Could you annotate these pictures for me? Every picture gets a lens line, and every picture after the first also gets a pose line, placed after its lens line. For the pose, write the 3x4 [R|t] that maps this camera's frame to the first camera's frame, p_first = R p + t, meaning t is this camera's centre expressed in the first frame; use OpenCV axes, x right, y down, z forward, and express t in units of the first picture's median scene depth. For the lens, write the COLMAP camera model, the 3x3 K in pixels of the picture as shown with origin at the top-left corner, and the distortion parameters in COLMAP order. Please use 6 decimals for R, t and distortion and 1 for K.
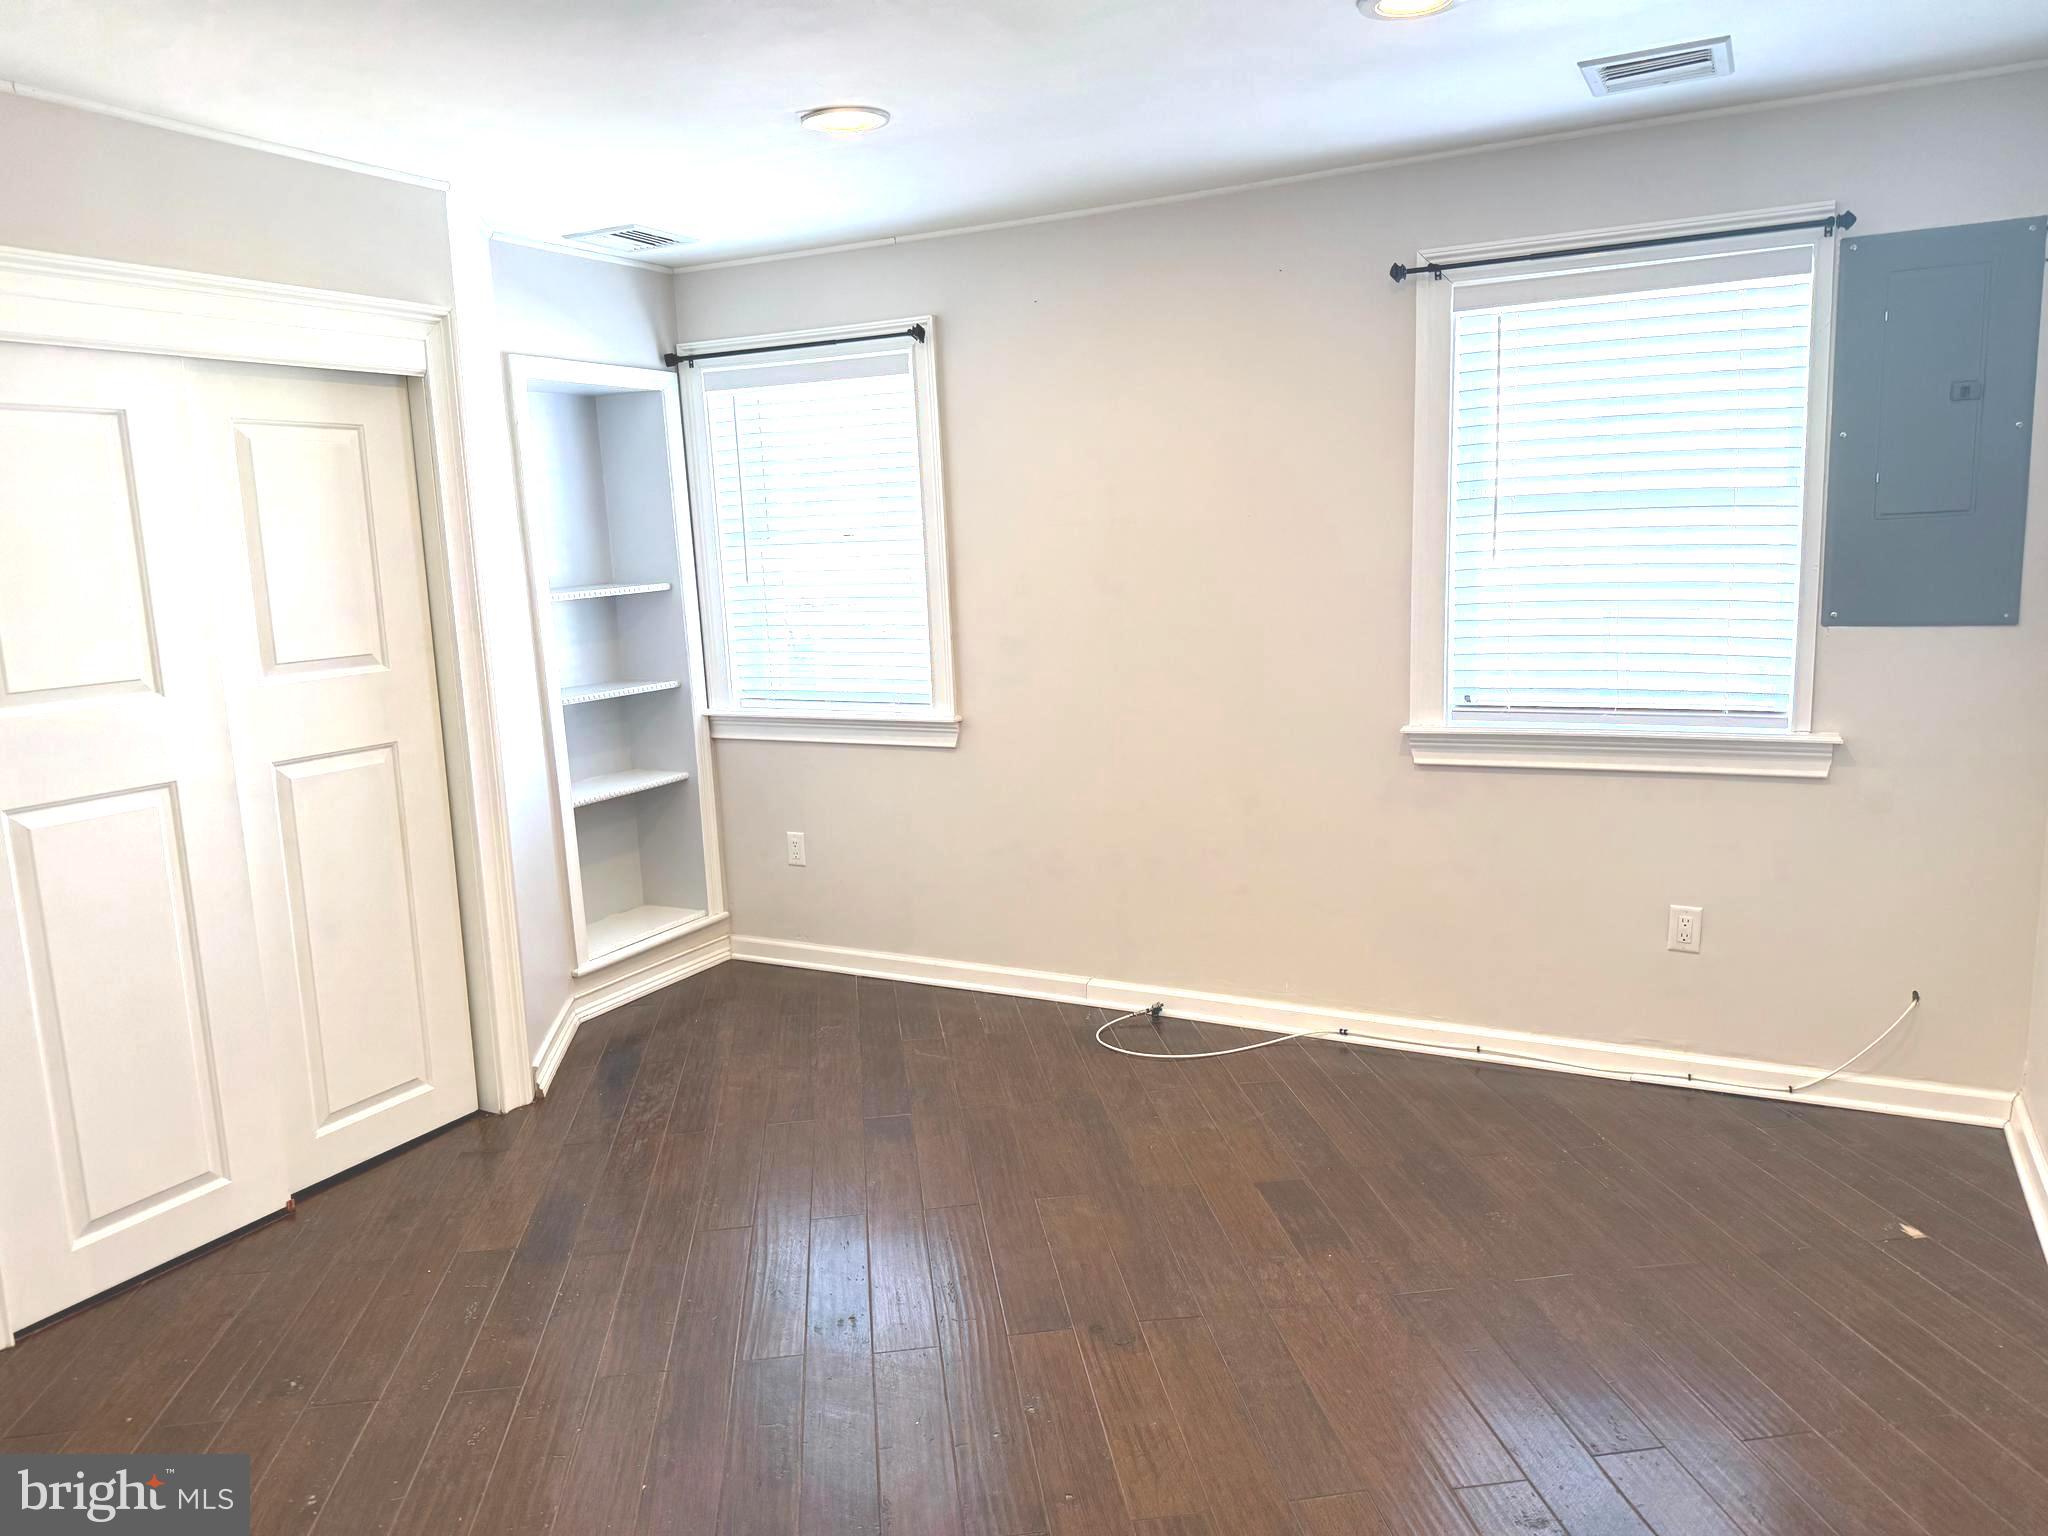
lens RADIAL K [[1436.4, 0, 1024.0], [0, 1436.4, 768.0], [0, 0, 1]] dist [-0.006017, -0.005112]
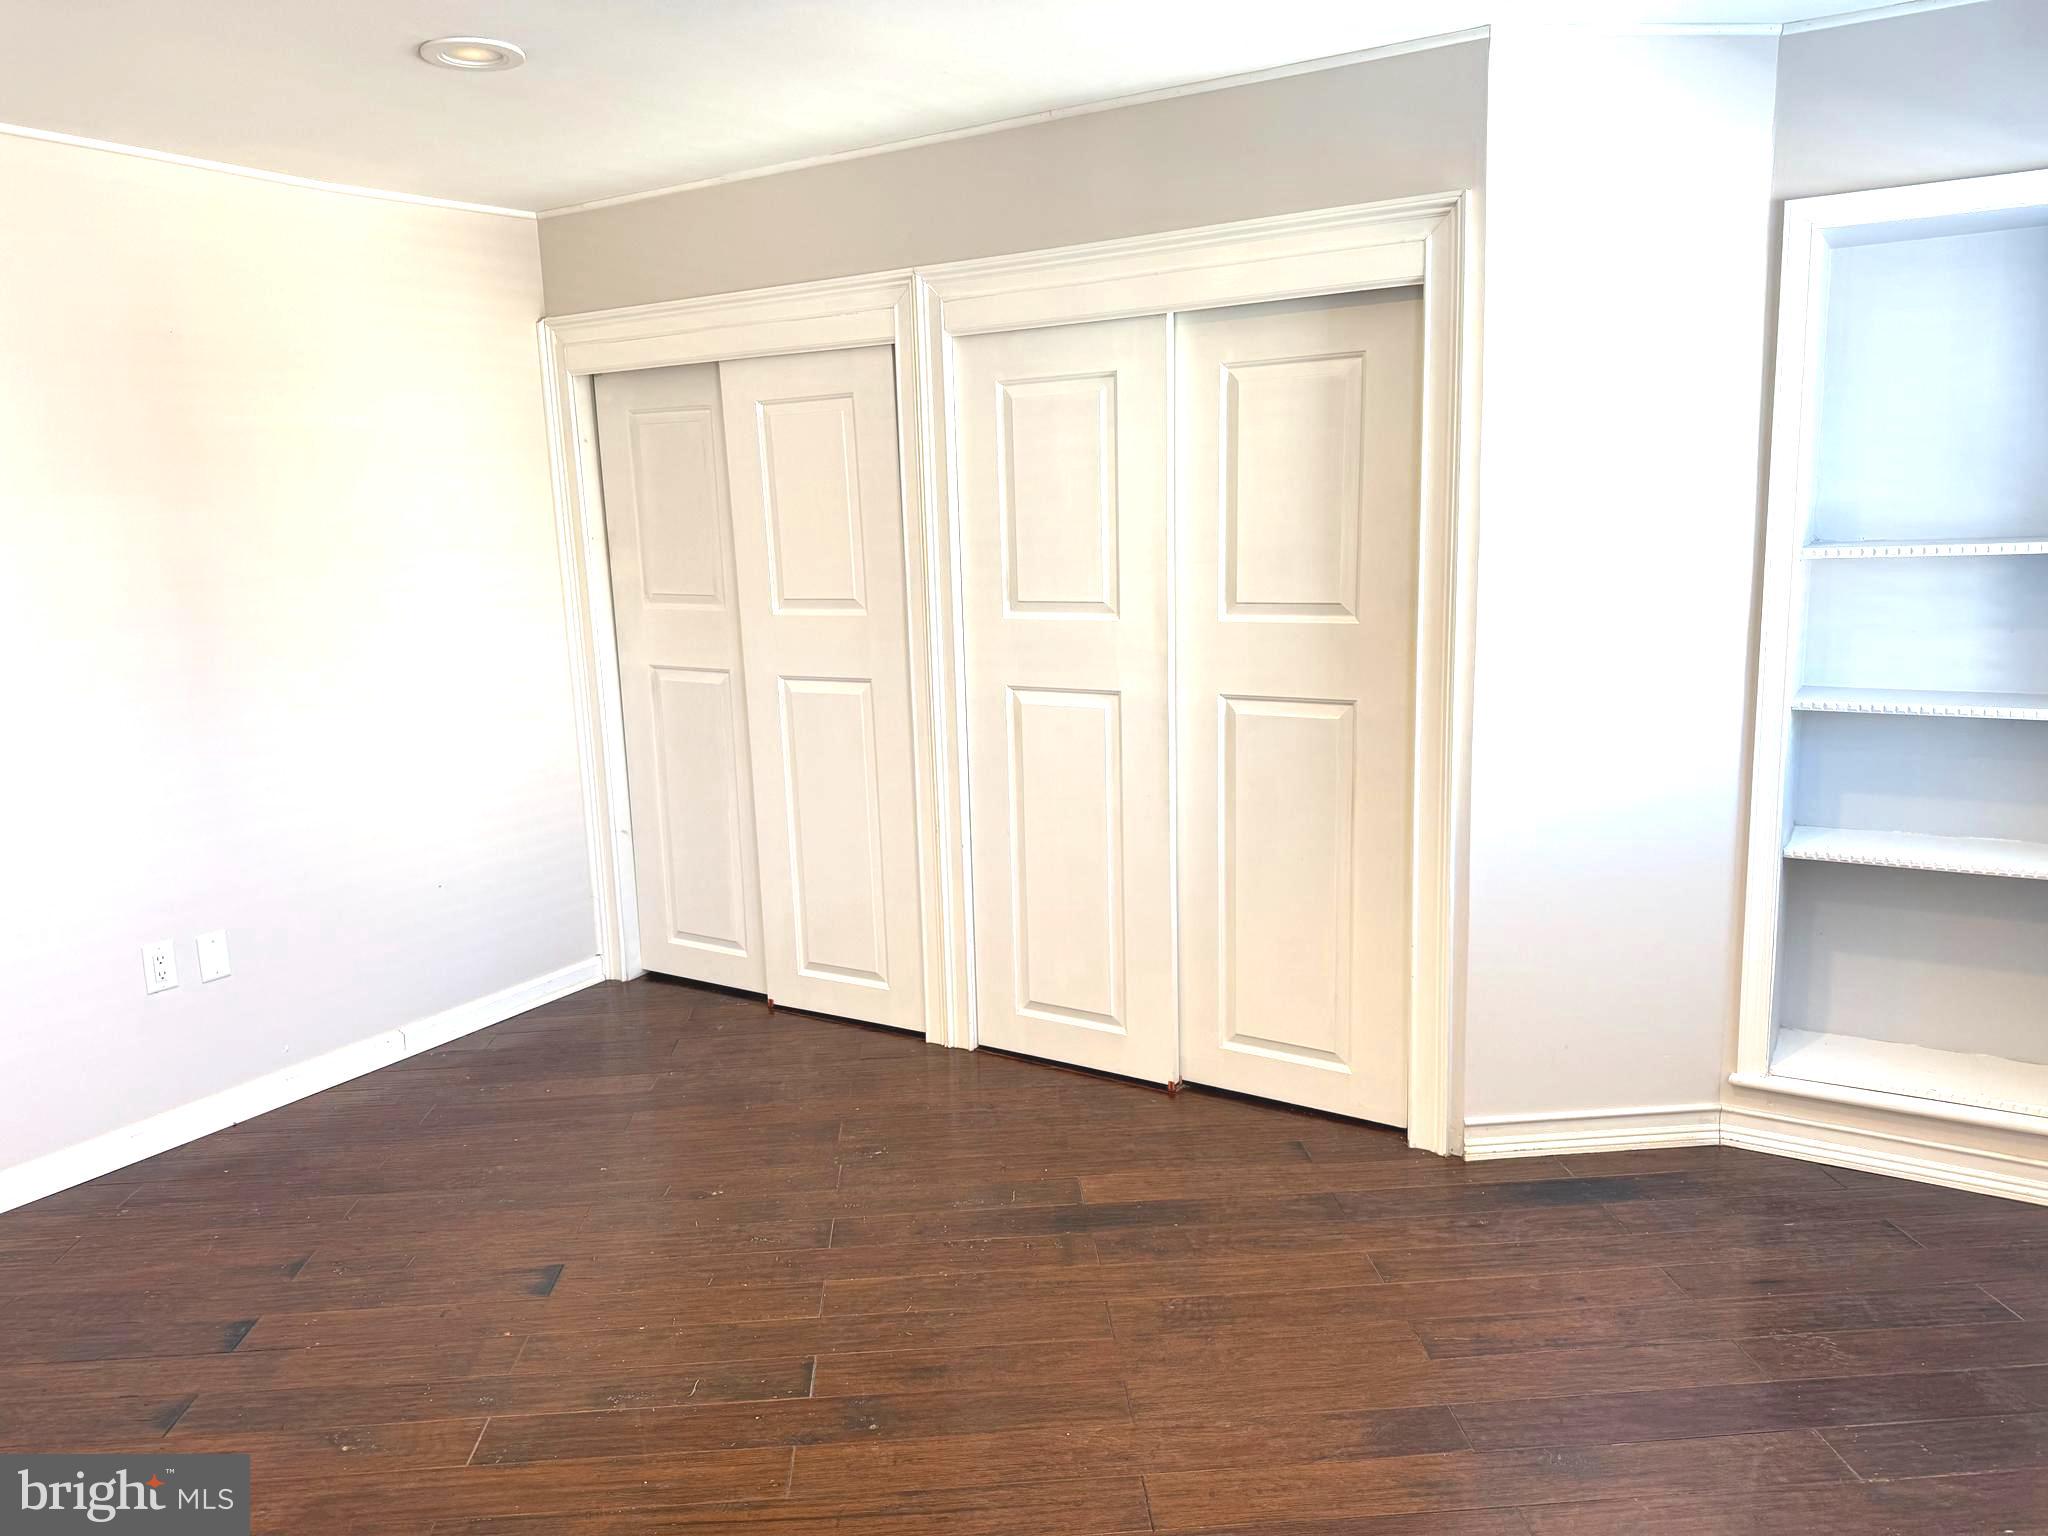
lens RADIAL K [[1444.7, 0, 1025.9], [0, 1444.7, 789.0], [0, 0, 1]] dist [0.027770, -0.000146]
pose [[-0.086389, 0.236680, -0.967739, 0.524547], [-0.124860, 0.961140, 0.246212, -0.176994], [0.988406, 0.142102, -0.053480, 0.902370]]
